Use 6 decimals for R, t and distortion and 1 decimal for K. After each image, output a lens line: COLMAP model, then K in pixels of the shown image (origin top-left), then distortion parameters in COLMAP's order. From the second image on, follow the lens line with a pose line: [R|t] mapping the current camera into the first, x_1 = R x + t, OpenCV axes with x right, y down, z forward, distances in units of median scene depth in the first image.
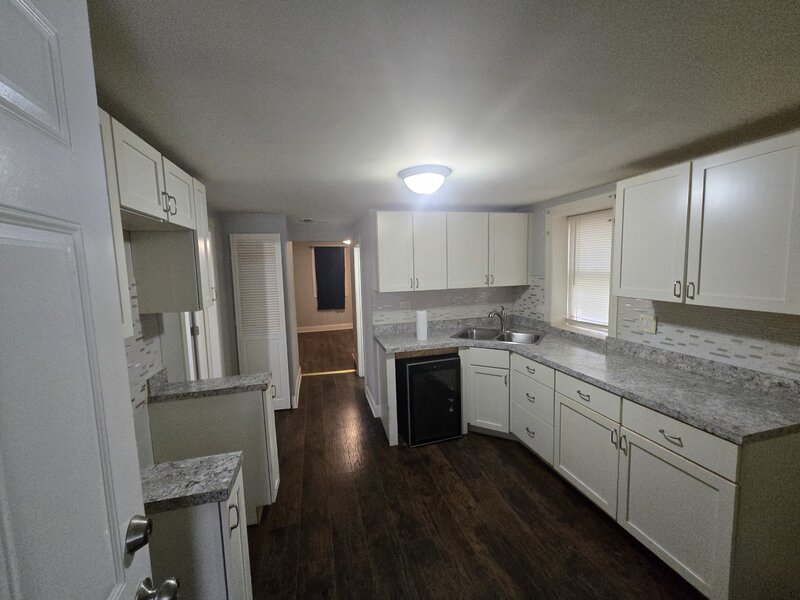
lens RADIAL K [[335.4, 0, 403.4], [0, 335.4, 298.6], [0, 0, 1]] dist [0.021019, 0.000055]
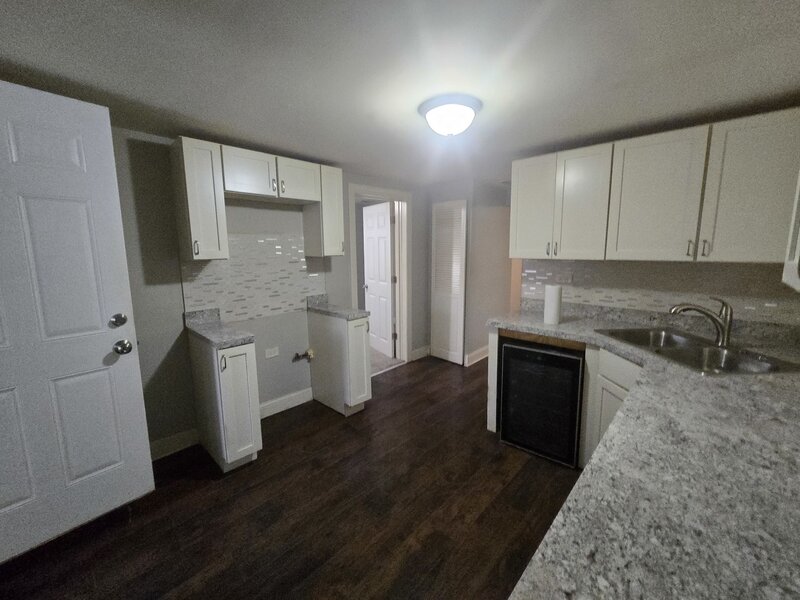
lens RADIAL K [[335.4, 0, 400.5], [0, 335.4, 295.9], [0, 0, 1]] dist [0.021019, 0.000055]
pose [[0.530361, 0.148640, -0.834640, 0.694351], [-0.092419, 0.988779, 0.117365, 0.001769], [0.842720, 0.014891, 0.538147, 0.405594]]
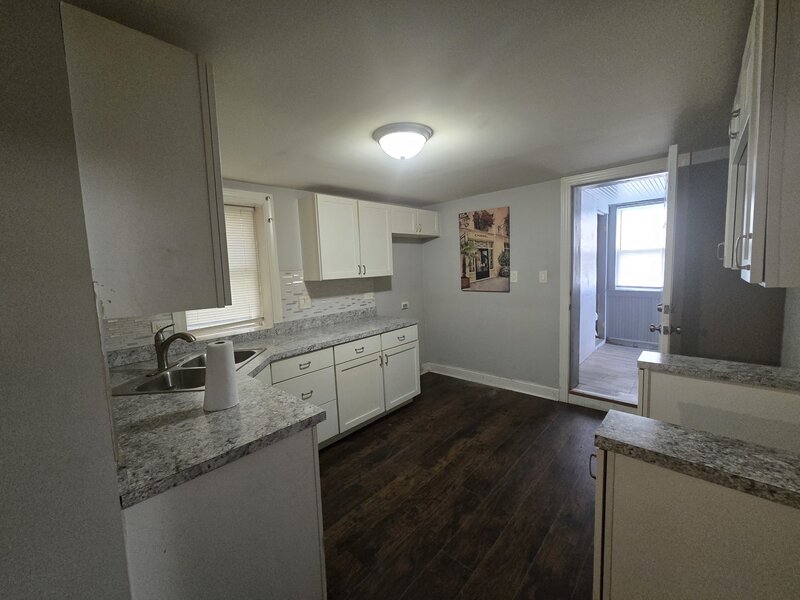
lens RADIAL K [[335.4, 0, 402.6], [0, 335.4, 297.2], [0, 0, 1]] dist [0.021019, 0.000055]
pose [[-0.550421, -0.029002, 0.834383, -0.619658], [0.140845, 0.981847, 0.127039, -0.062491], [-0.822921, 0.187444, -0.536345, 1.404260]]
